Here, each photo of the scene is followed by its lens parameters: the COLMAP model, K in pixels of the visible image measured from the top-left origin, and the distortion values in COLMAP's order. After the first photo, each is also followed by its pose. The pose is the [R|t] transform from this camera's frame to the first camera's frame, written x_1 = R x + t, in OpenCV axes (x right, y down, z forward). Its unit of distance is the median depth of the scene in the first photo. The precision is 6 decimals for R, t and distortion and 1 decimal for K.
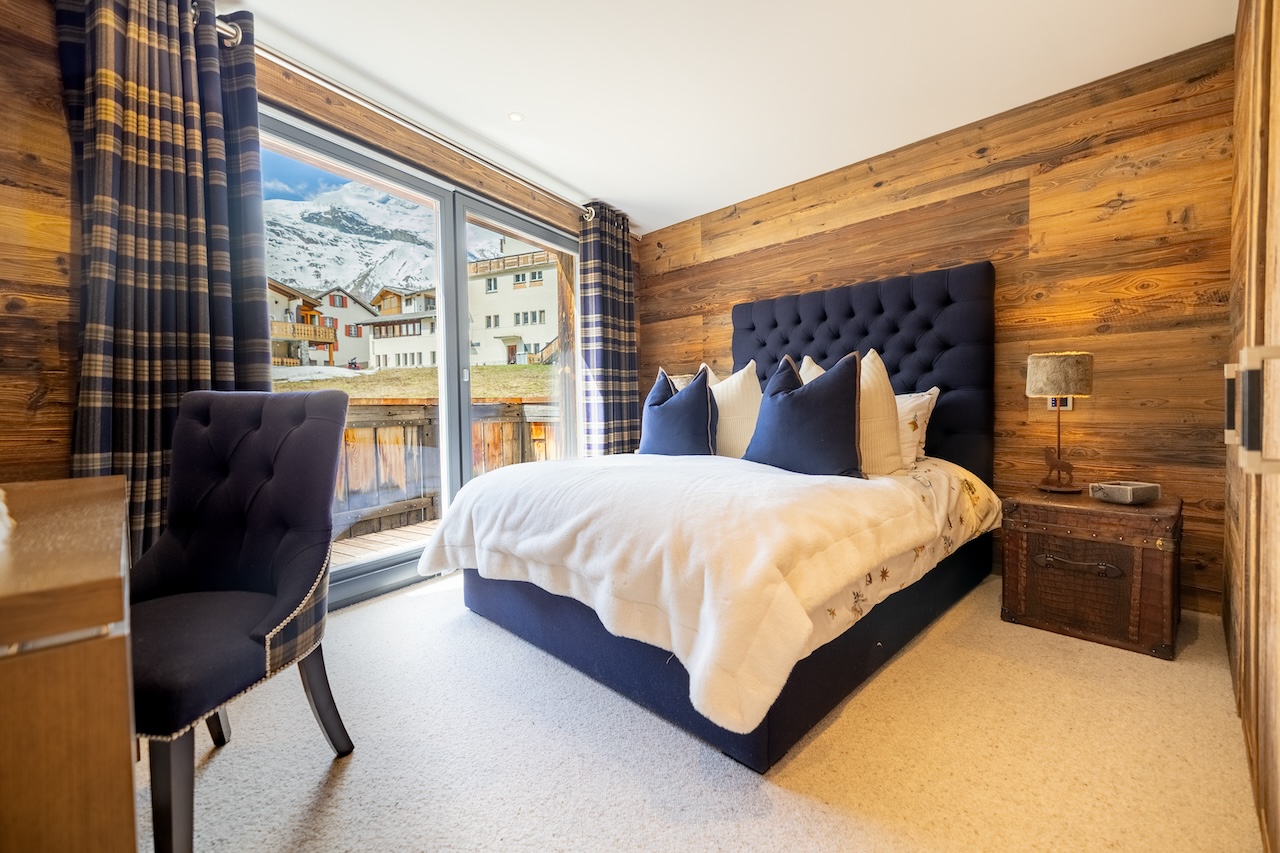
lens RADIAL K [[548.5, 0, 640.0], [0, 548.5, 426.5], [0, 0, 1]] dist [-0.000165, -0.000089]
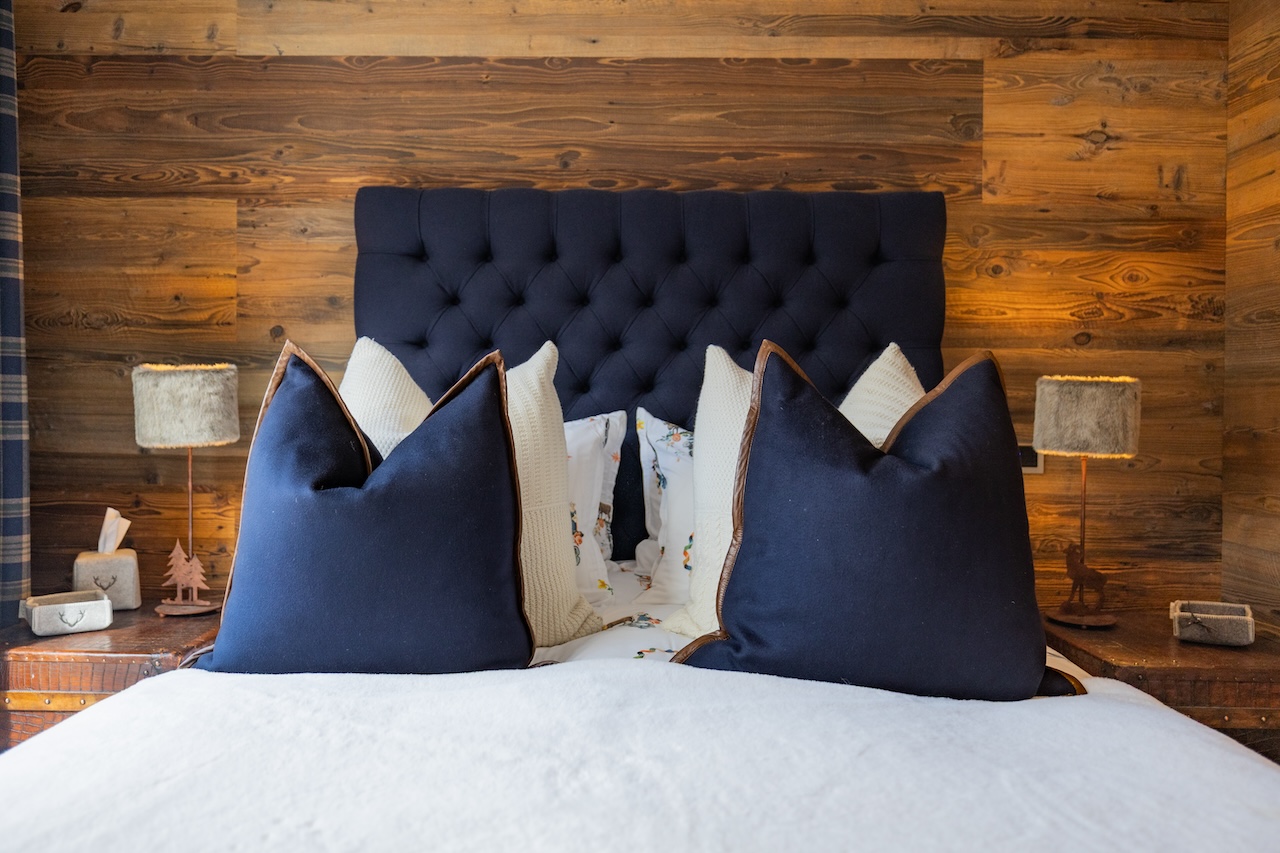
lens RADIAL K [[896.7, 0, 640.0], [0, 896.7, 426.5], [0, 0, 1]] dist [-0.003520, 0.000818]
pose [[0.697532, 0.012119, 0.716451, -0.187306], [0.007855, 0.999668, -0.024557, -0.057769], [-0.716511, 0.022757, 0.697205, 0.621561]]
